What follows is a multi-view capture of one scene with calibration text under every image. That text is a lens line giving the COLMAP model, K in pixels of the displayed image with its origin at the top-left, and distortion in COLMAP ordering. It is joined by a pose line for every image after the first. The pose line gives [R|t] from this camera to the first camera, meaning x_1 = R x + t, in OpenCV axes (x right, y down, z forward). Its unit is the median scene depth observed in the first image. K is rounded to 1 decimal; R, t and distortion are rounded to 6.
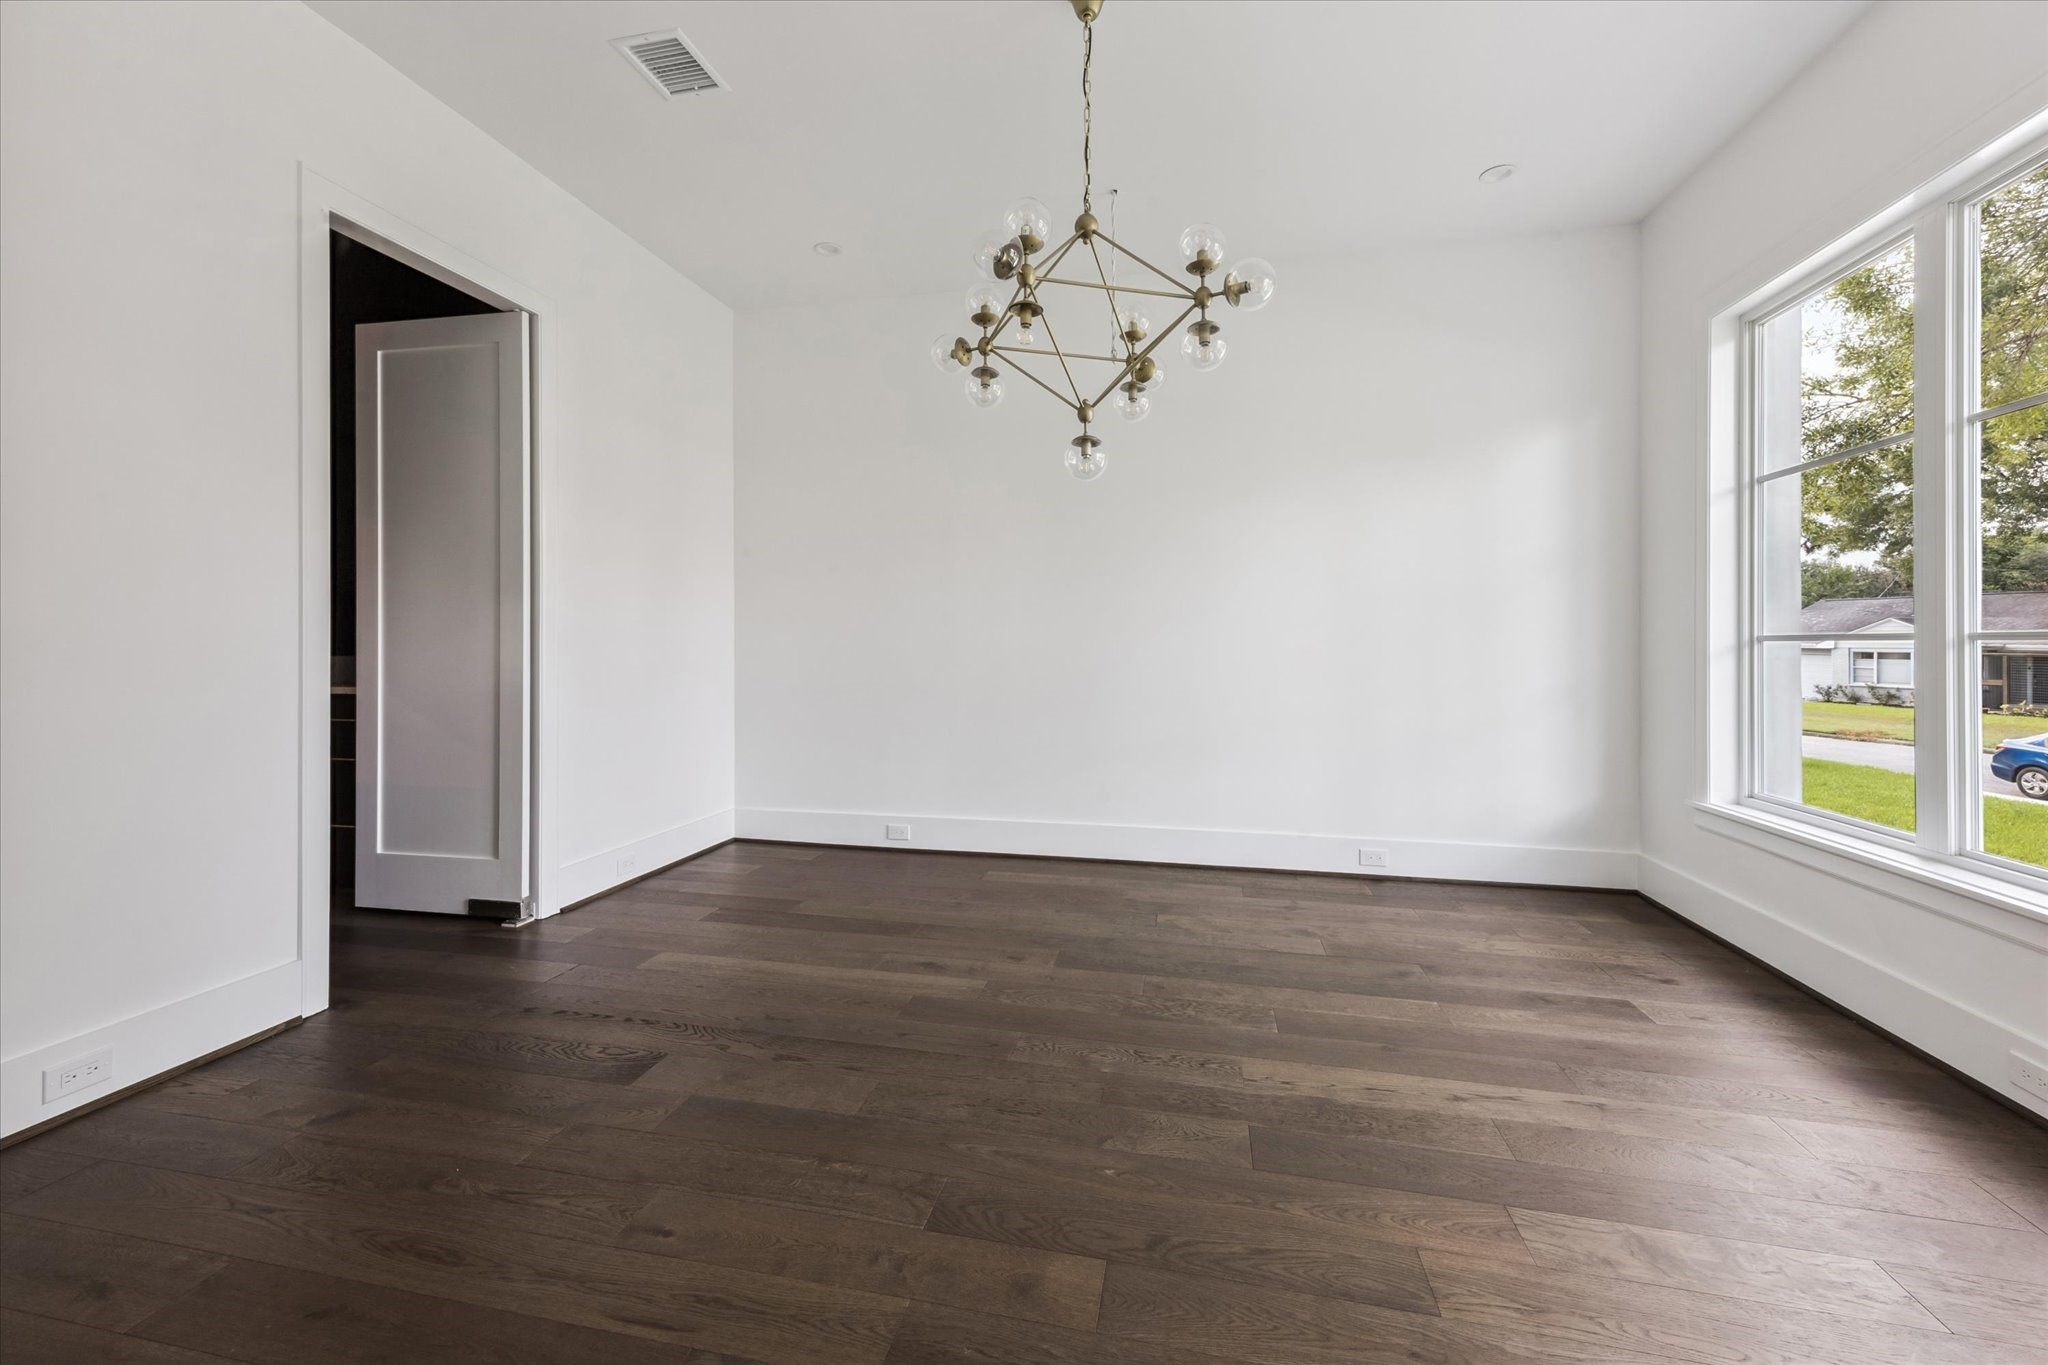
lens RADIAL K [[794.3, 0, 1017.6], [0, 794.3, 679.7], [0, 0, 1]] dist [0.000515, 0.000020]
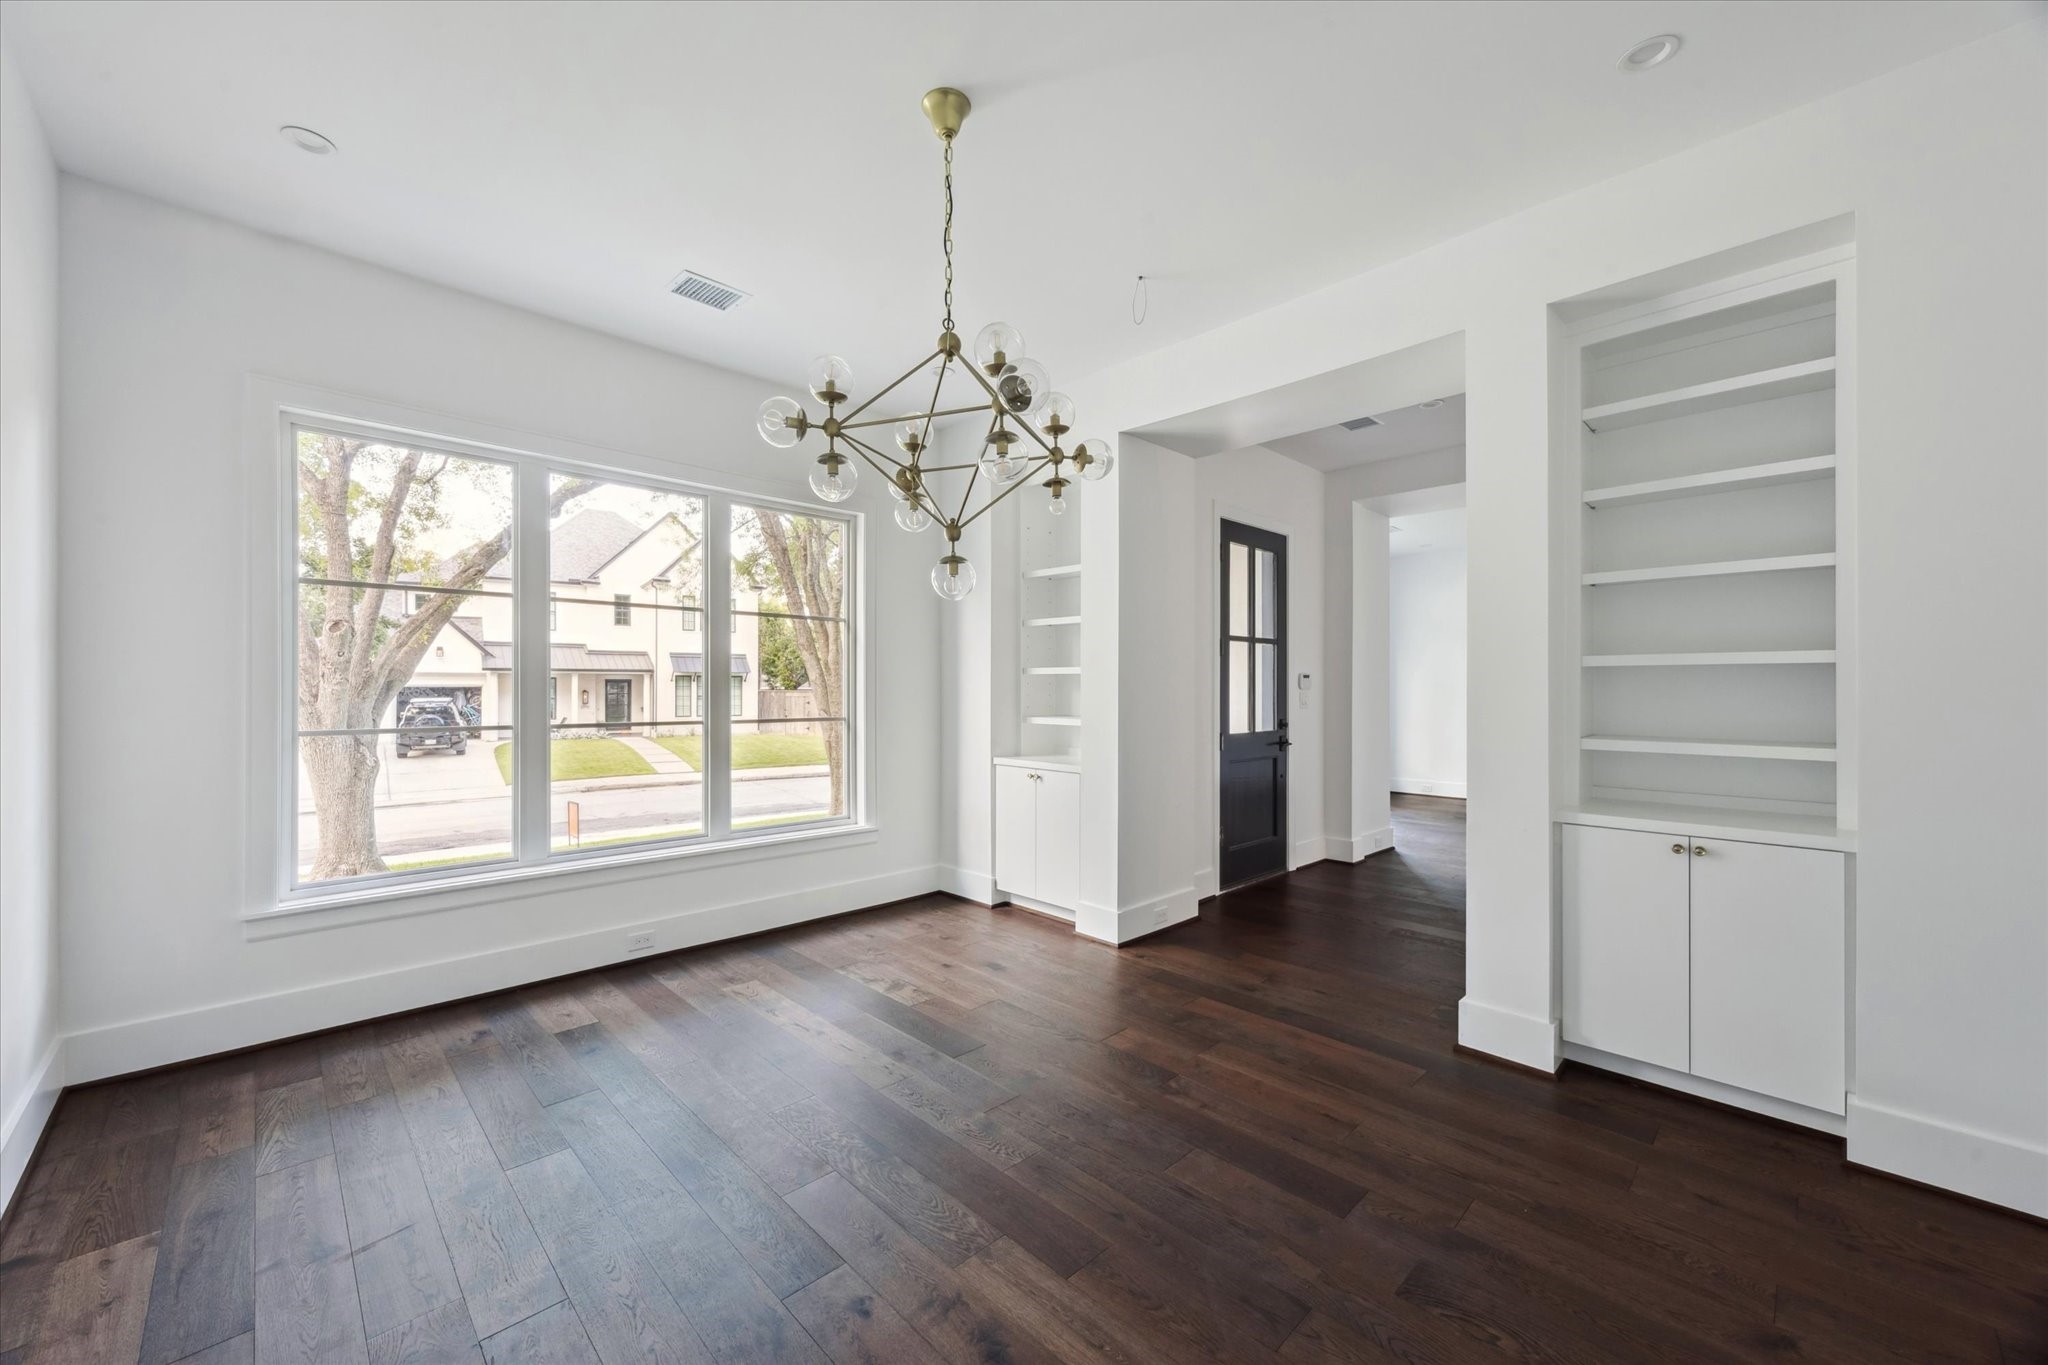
lens RADIAL K [[794.3, 0, 1017.6], [0, 794.3, 679.7], [0, 0, 1]] dist [0.000515, 0.000020]
pose [[-0.831118, -0.003112, 0.556087, -0.518892], [0.014943, 0.999498, 0.027928, -0.167590], [-0.555895, 0.031521, -0.830655, 1.701656]]
